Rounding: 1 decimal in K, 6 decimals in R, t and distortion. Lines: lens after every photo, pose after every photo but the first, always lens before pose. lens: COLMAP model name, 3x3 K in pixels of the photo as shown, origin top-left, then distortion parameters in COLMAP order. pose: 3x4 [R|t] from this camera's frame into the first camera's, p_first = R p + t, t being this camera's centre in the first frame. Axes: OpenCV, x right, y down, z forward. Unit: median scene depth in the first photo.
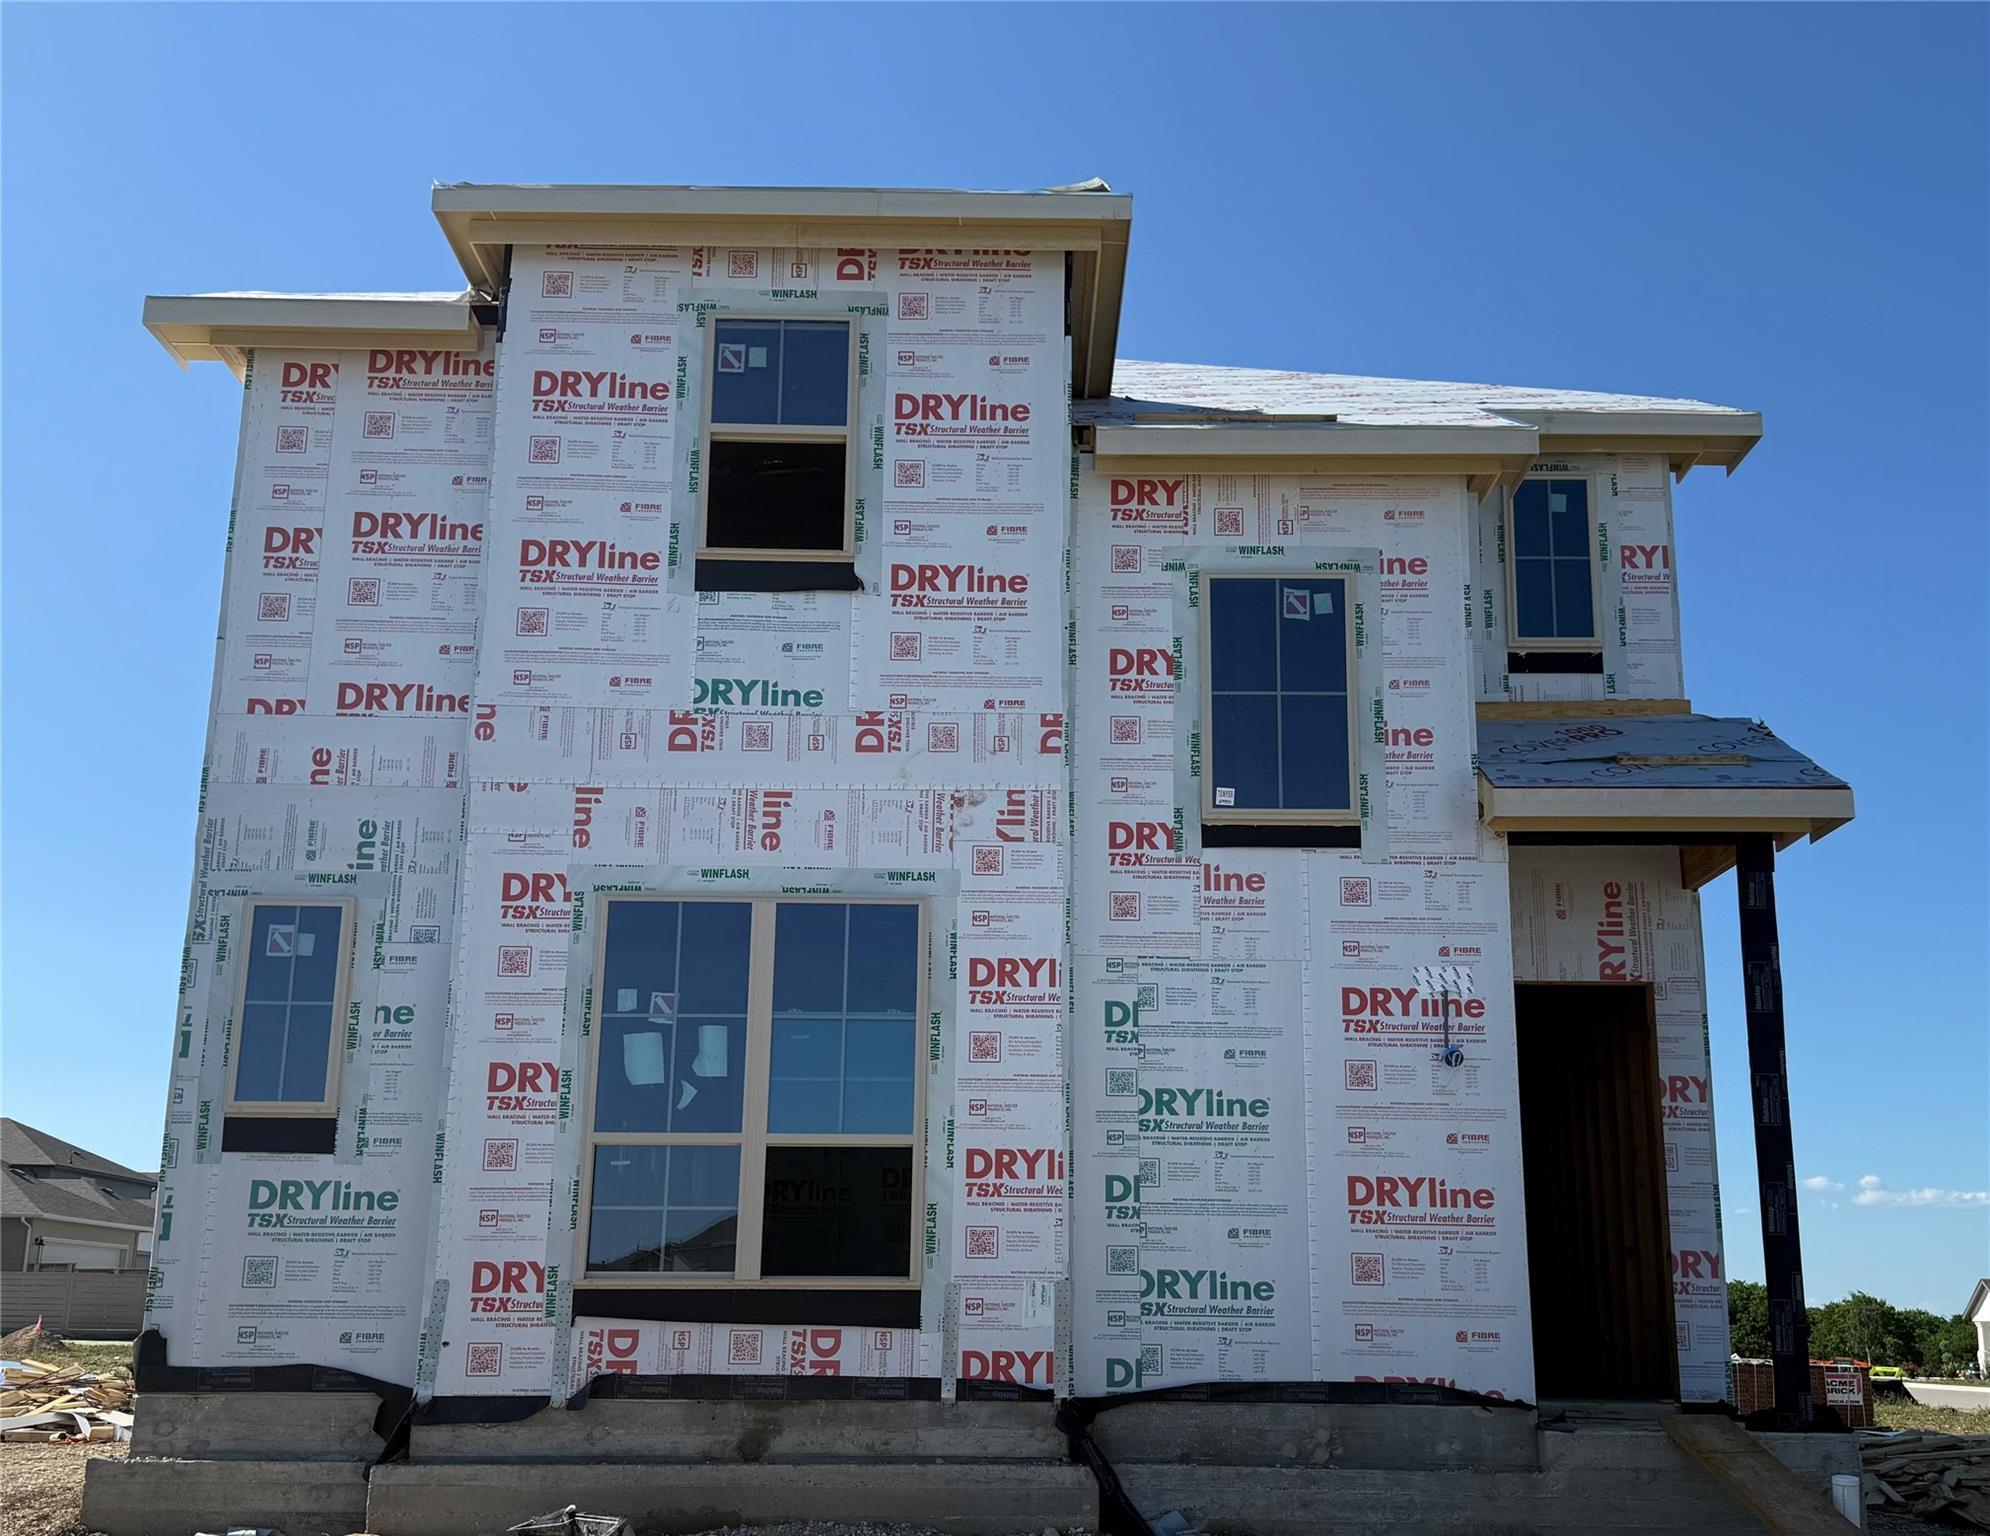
lens RADIAL K [[1866.4, 0, 1000.6], [0, 1866.4, 959.6], [0, 0, 1]] dist [0.216663, -0.549926]
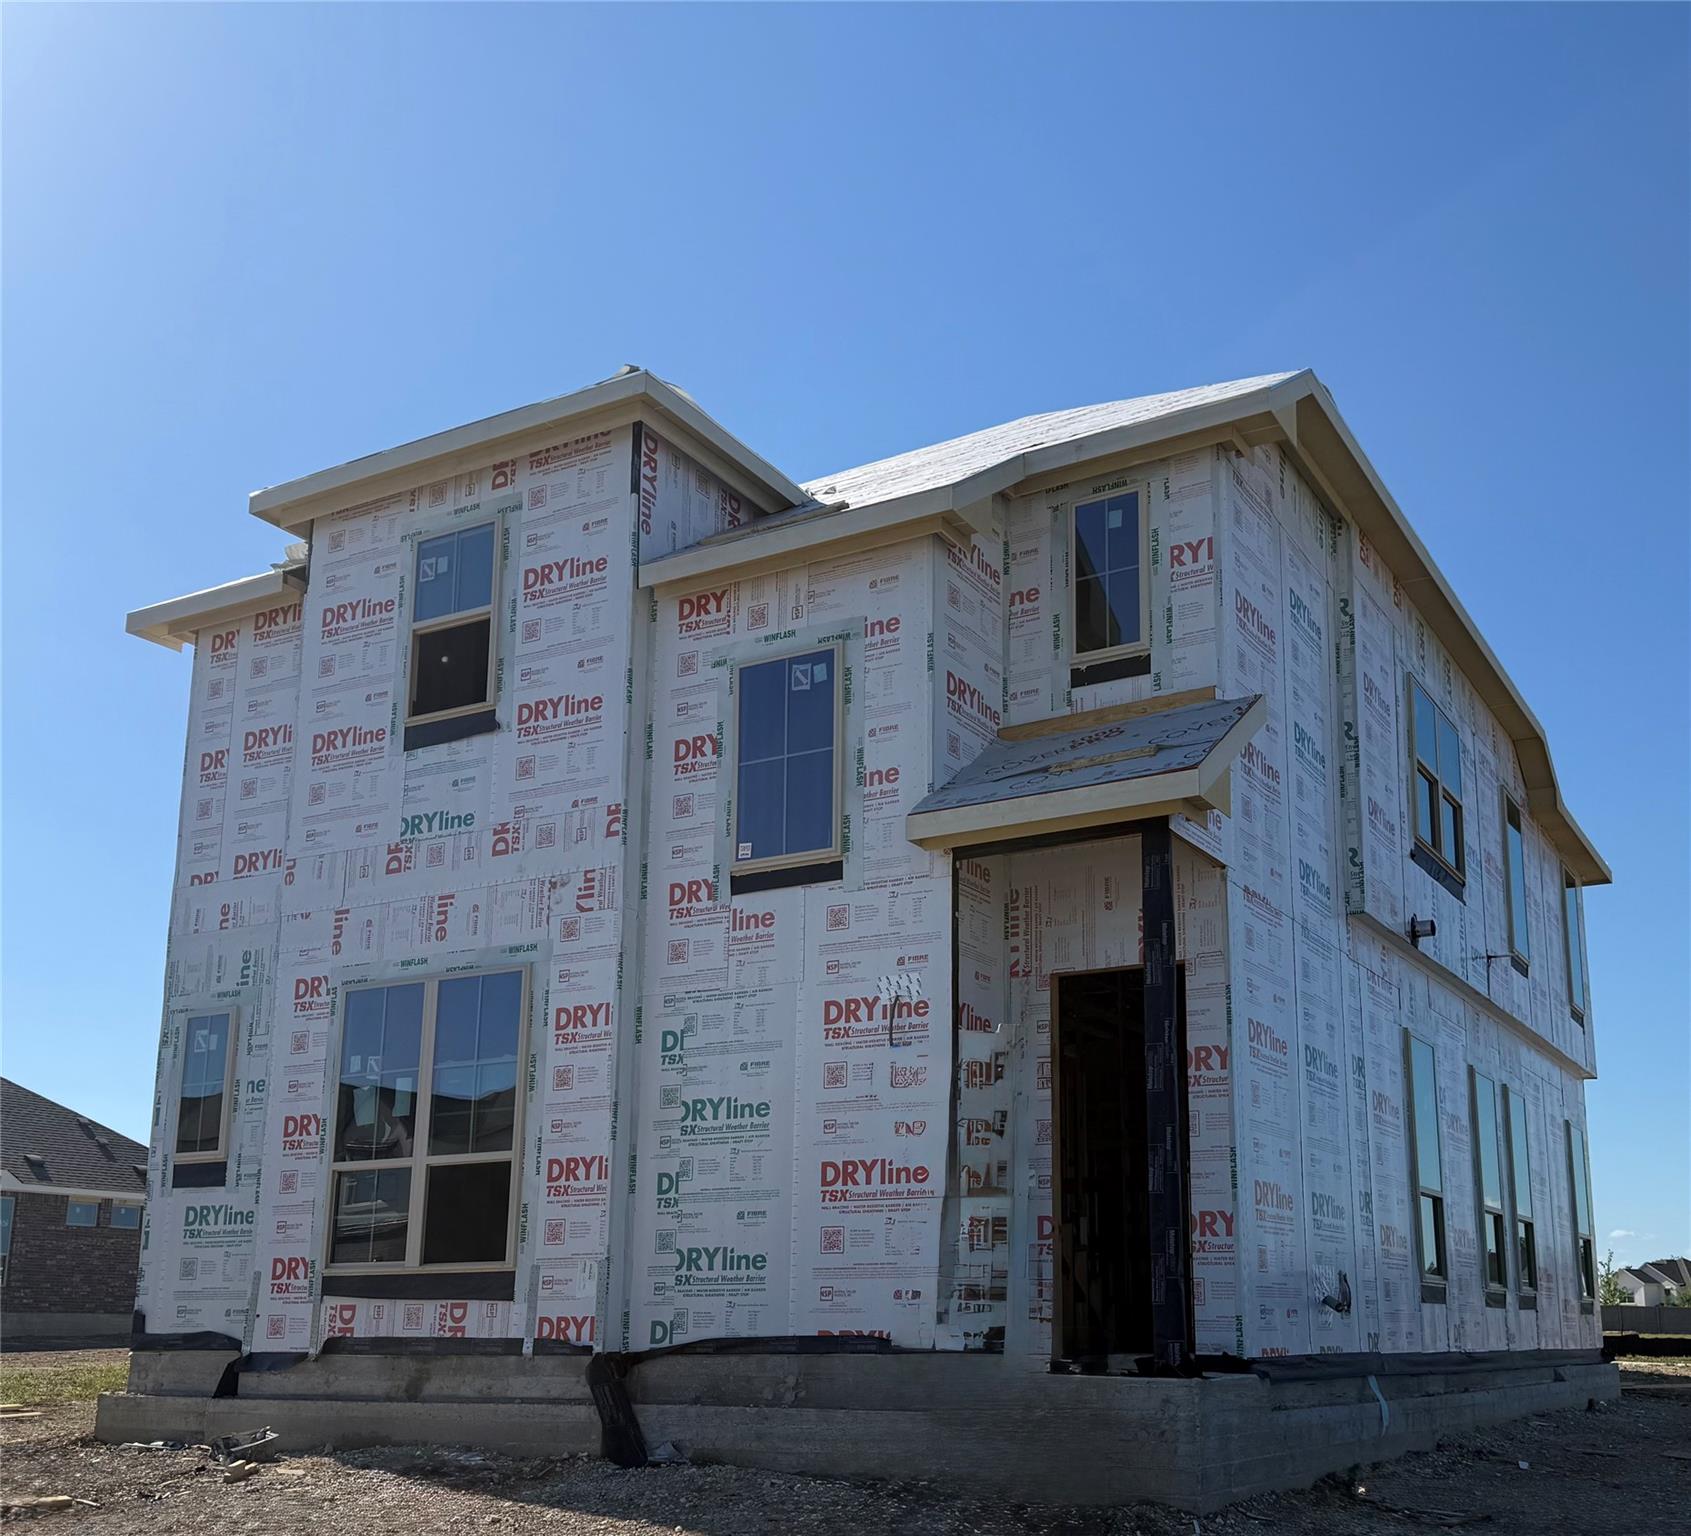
lens RADIAL K [[1806.0, 0, 851.4], [0, 1806.0, 978.7], [0, 0, 1]] dist [0.214447, -0.661666]
pose [[0.864499, -0.104564, -0.491639, 0.741701], [0.107905, 0.993925, -0.021652, 0.026559], [0.490916, -0.034333, 0.870530, 0.026688]]
